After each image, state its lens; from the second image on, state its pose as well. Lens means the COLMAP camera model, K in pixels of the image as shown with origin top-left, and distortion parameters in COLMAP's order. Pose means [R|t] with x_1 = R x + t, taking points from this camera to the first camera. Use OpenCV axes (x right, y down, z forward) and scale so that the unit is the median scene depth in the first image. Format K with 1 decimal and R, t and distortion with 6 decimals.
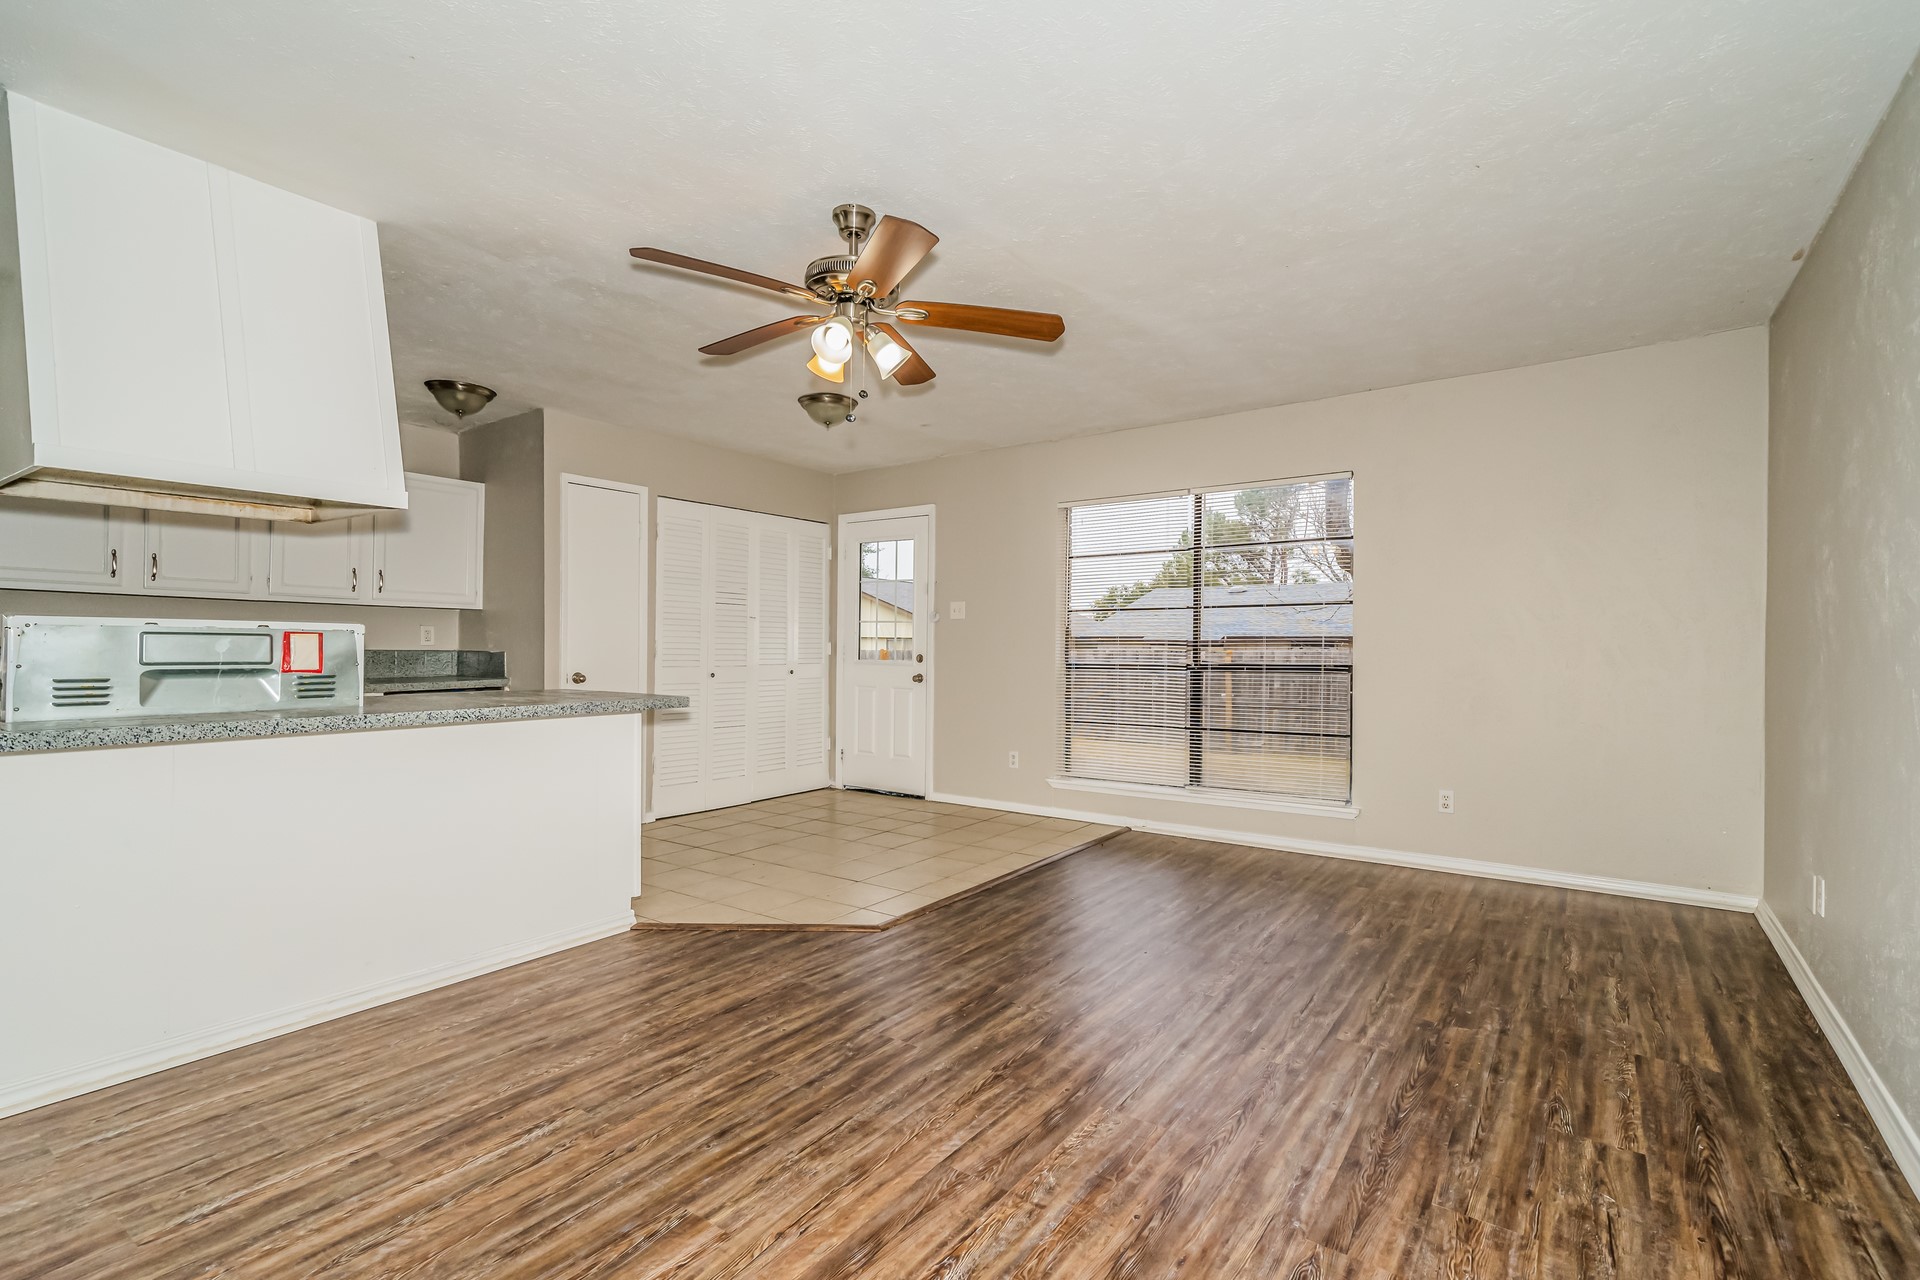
lens RADIAL K [[862.5, 0, 977.8], [0, 862.5, 636.3], [0, 0, 1]] dist [0.011426, 0.000415]
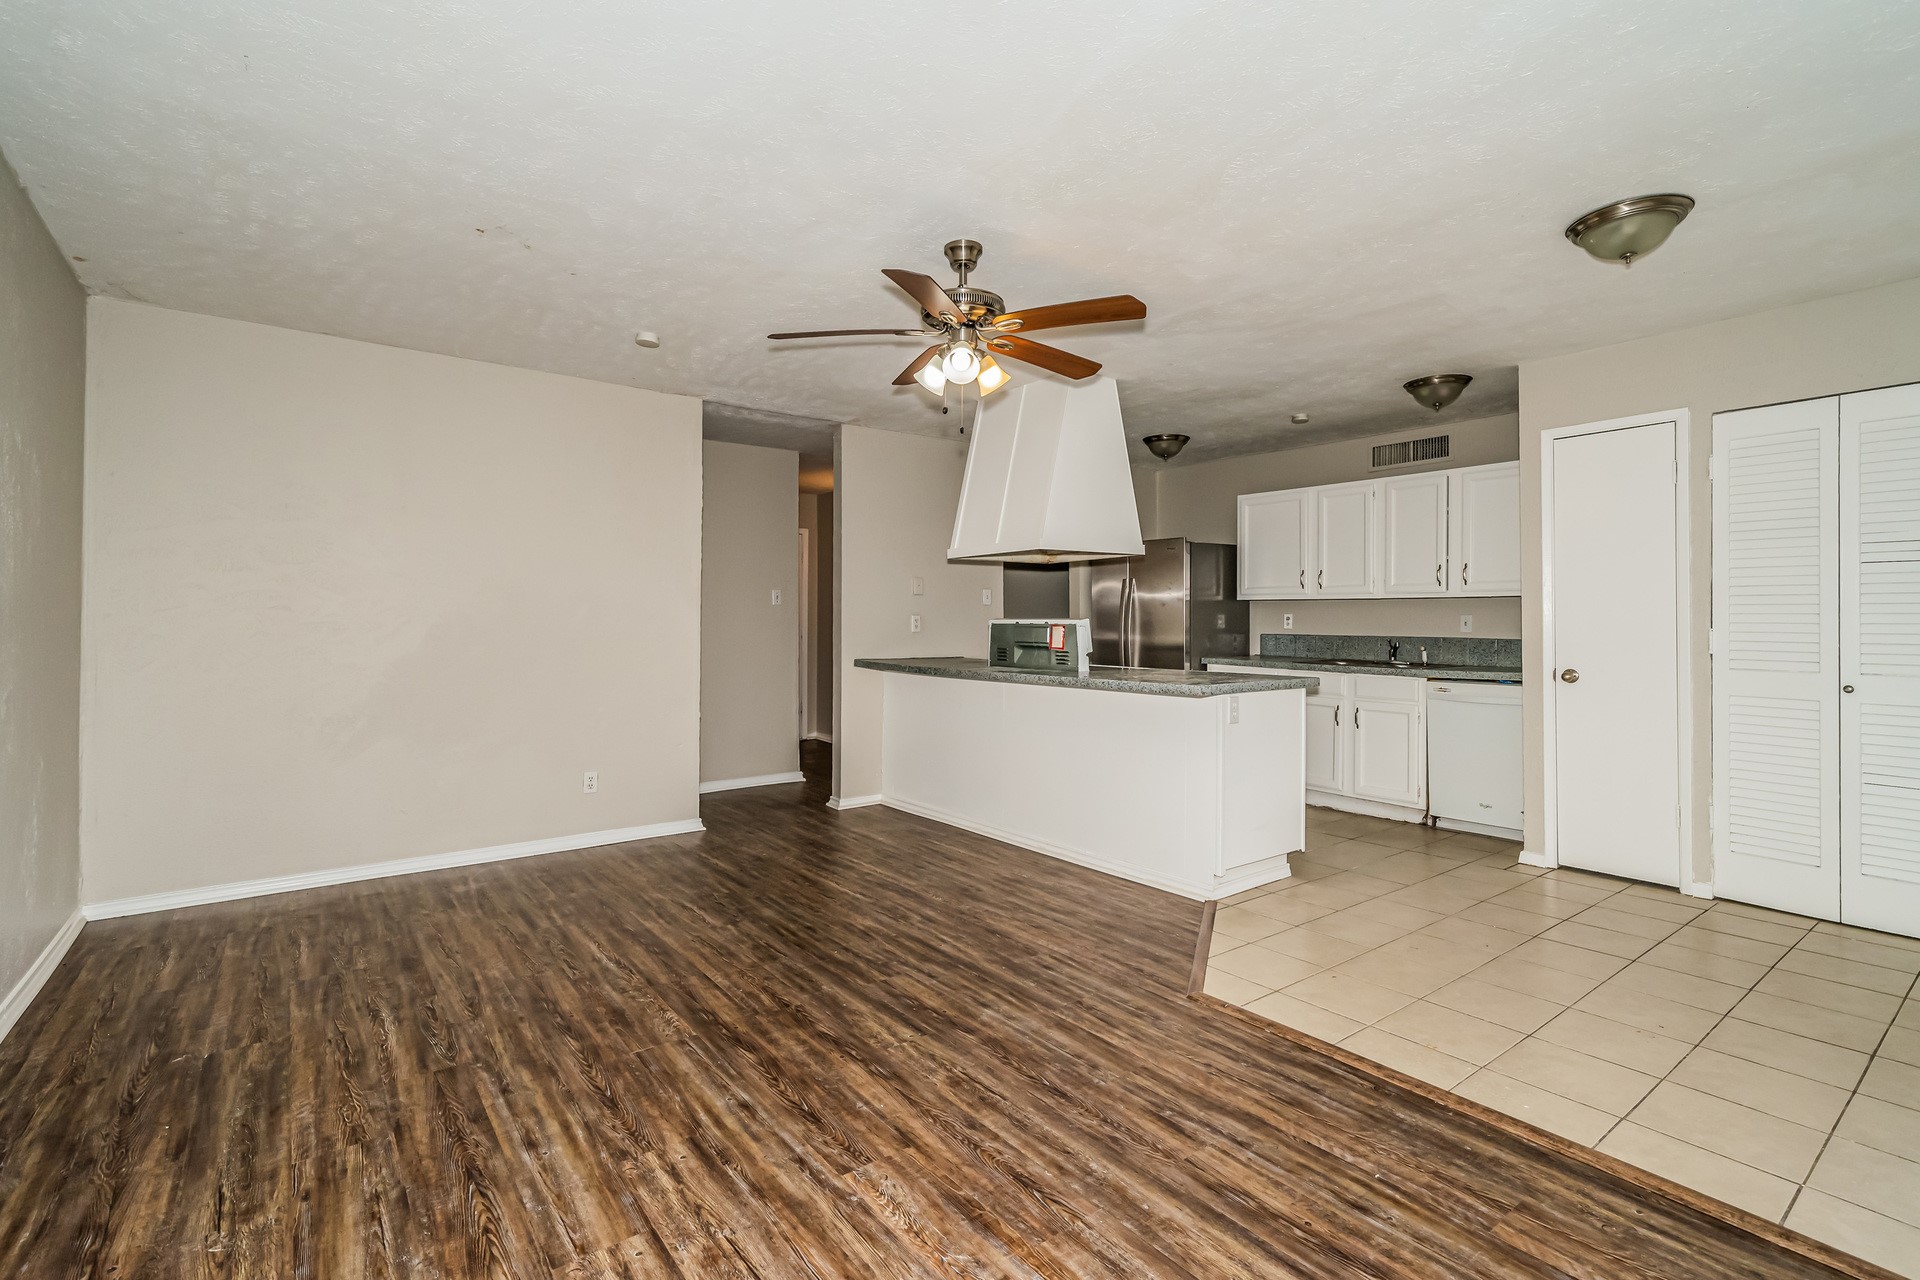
lens RADIAL K [[862.5, 0, 977.8], [0, 862.5, 636.3], [0, 0, 1]] dist [0.011426, 0.000415]
pose [[-0.277525, 0.006982, -0.960693, 1.088093], [0.006005, 0.999967, 0.005533, 0.004037], [0.960700, -0.004233, -0.277557, 1.597649]]
